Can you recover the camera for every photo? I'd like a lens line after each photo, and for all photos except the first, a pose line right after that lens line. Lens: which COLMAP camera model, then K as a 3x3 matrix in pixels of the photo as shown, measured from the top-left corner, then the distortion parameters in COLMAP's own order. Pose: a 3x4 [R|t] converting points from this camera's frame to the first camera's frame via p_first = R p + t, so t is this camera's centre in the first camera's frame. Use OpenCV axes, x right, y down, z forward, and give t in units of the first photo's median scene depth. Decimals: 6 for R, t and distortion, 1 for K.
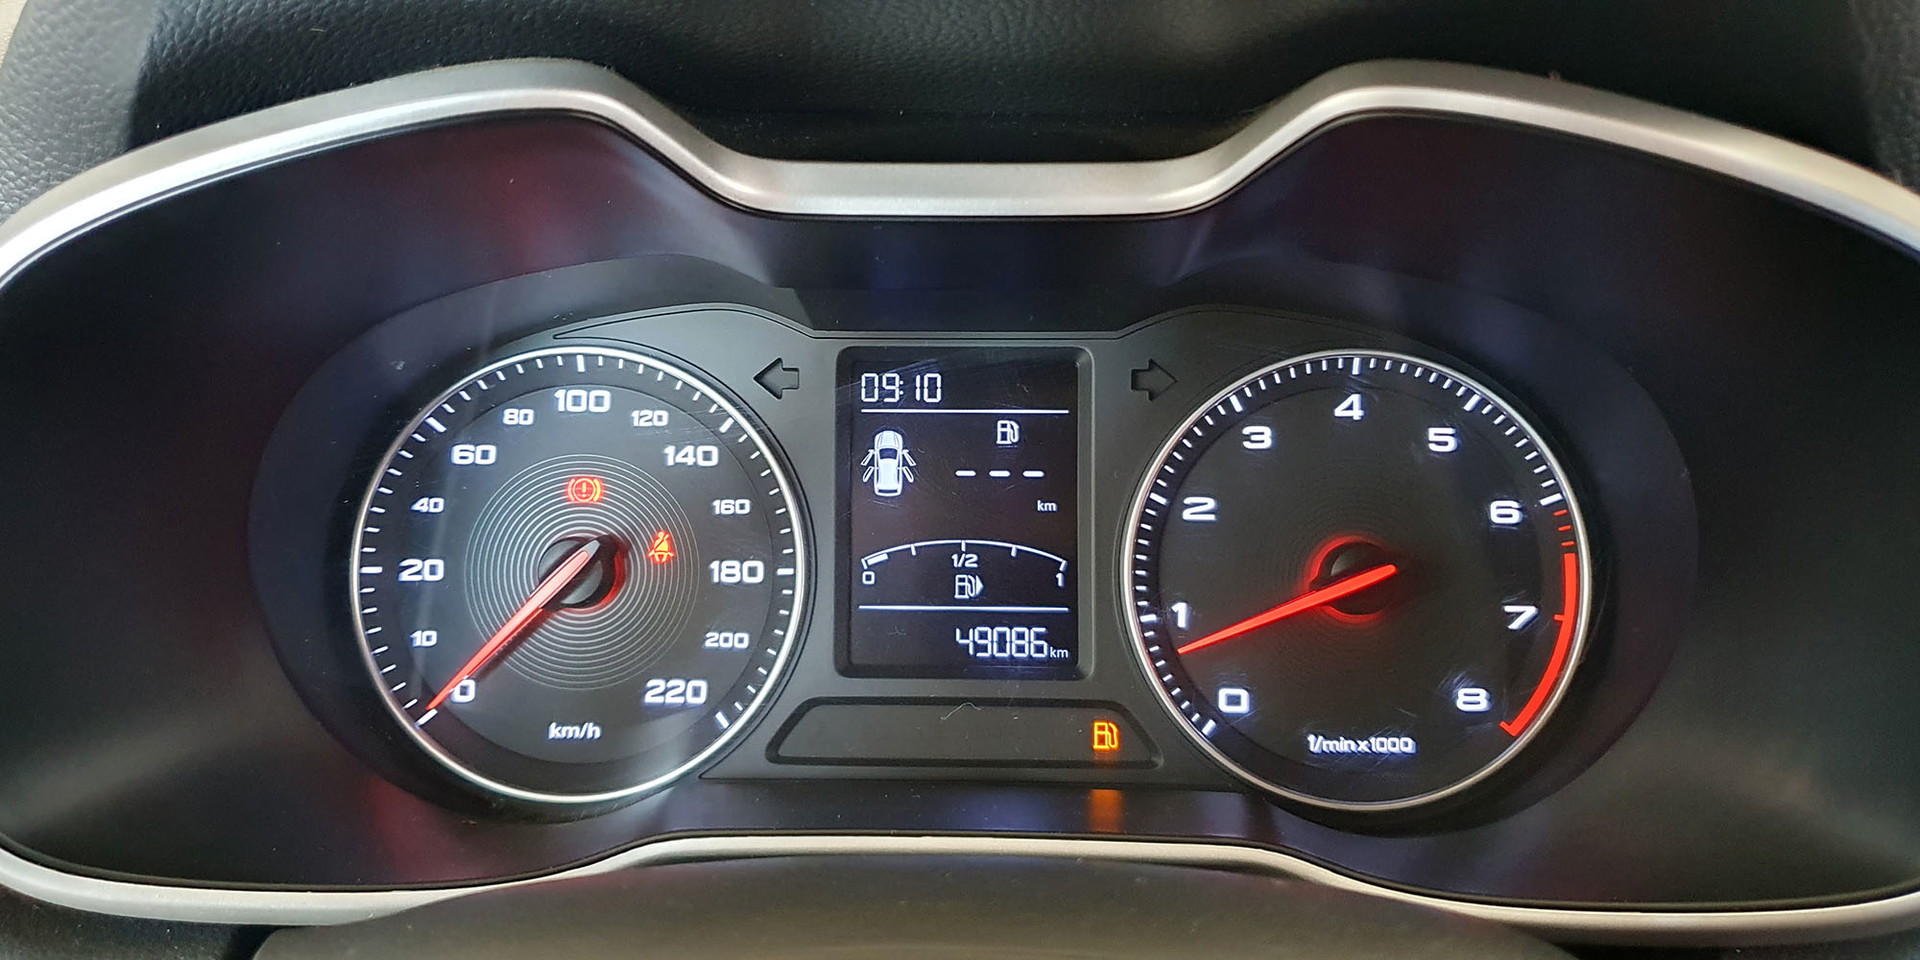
lens RADIAL K [[1607.7, 0, 961.7], [0, 1607.7, 467.6], [0, 0, 1]] dist [0.043538, -0.066567]
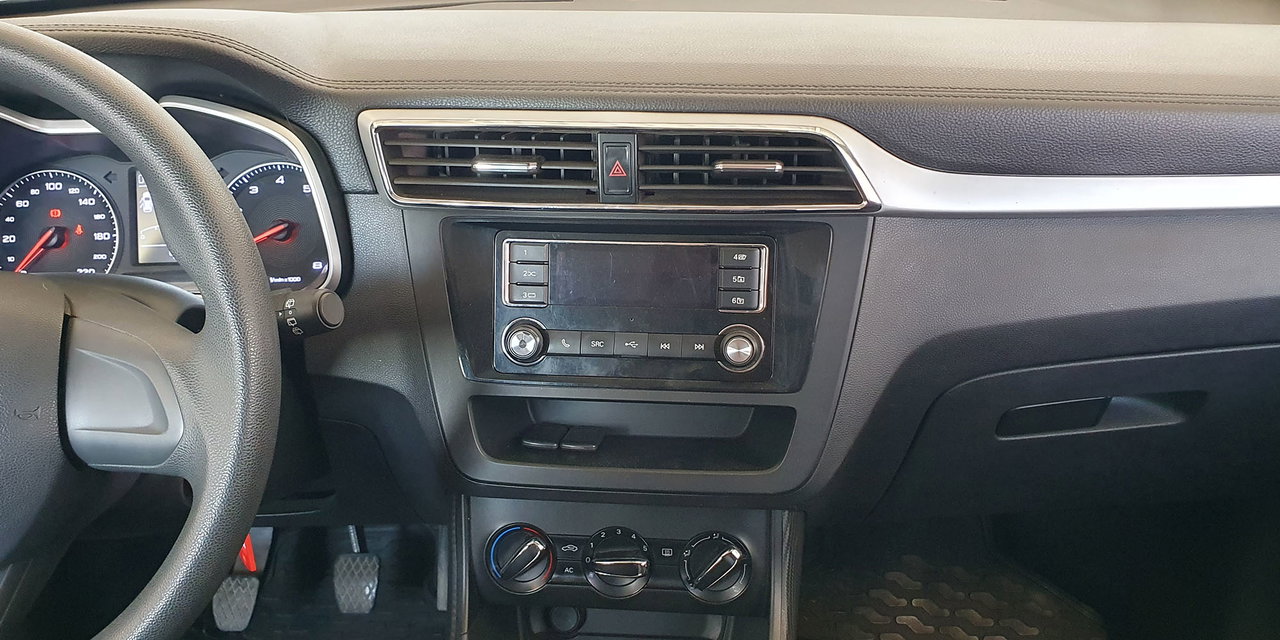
lens RADIAL K [[1071.8, 0, 633.9], [0, 1071.8, 309.8], [0, 0, 1]] dist [0.043538, -0.066567]
pose [[0.999146, -0.033461, -0.024246, 1.012462], [0.035195, 0.996562, 0.075005, 0.087928], [0.021653, -0.075794, 0.996888, -1.218052]]
